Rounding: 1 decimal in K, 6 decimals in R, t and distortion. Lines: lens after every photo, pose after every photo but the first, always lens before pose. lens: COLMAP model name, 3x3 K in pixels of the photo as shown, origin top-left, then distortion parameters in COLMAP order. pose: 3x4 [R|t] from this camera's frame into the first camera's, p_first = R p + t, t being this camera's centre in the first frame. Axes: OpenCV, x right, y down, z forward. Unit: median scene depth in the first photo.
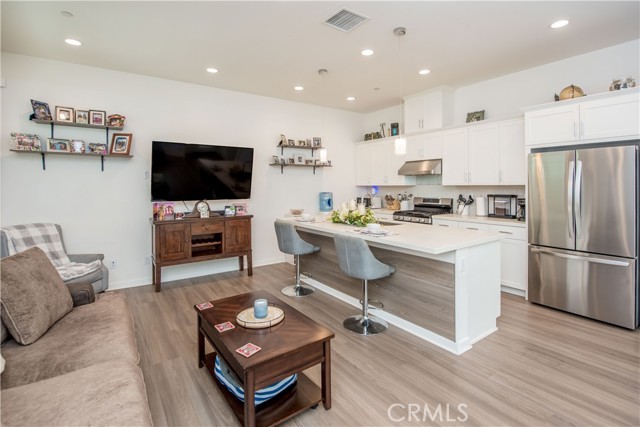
lens RADIAL K [[302.8, 0, 315.4], [0, 302.8, 184.7], [0, 0, 1]] dist [-0.011048, 0.000779]
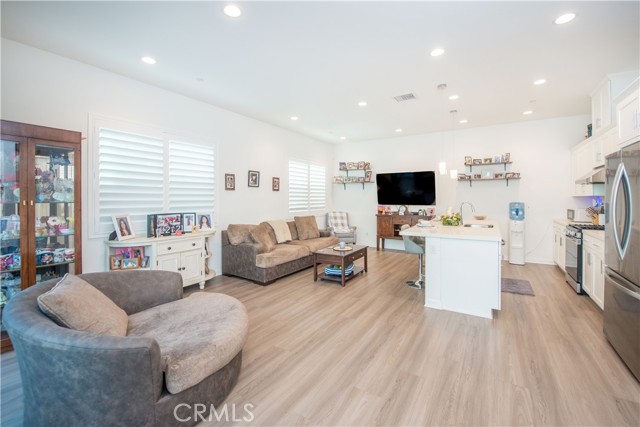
lens RADIAL K [[263.6, 0, 329.9], [0, 263.6, 197.5], [0, 0, 1]] dist [-0.011670, -0.004002]
pose [[0.407562, 0.000258, -0.913177, 0.780475], [0.000909, 0.999999, 0.000688, 0.007696], [0.913177, -0.001110, 0.407562, 0.019469]]
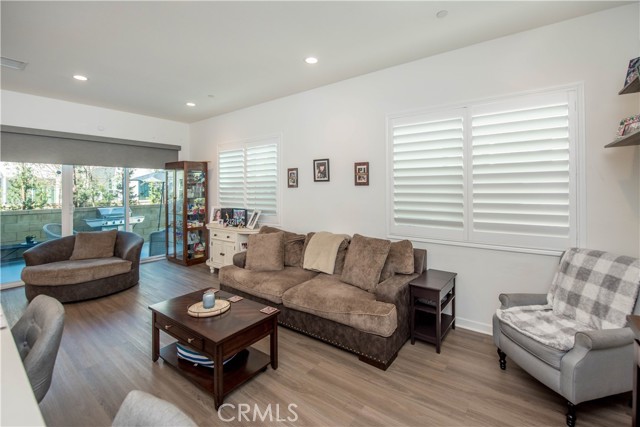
lens RADIAL K [[263.6, 0, 324.4], [0, 263.6, 191.1], [0, 0, 1]] dist [-0.011670, -0.004002]
pose [[-0.934508, 0.010391, -0.355789, -0.108822], [0.010419, 0.999944, 0.001836, -0.008043], [0.355788, -0.001992, -0.934564, 0.972231]]
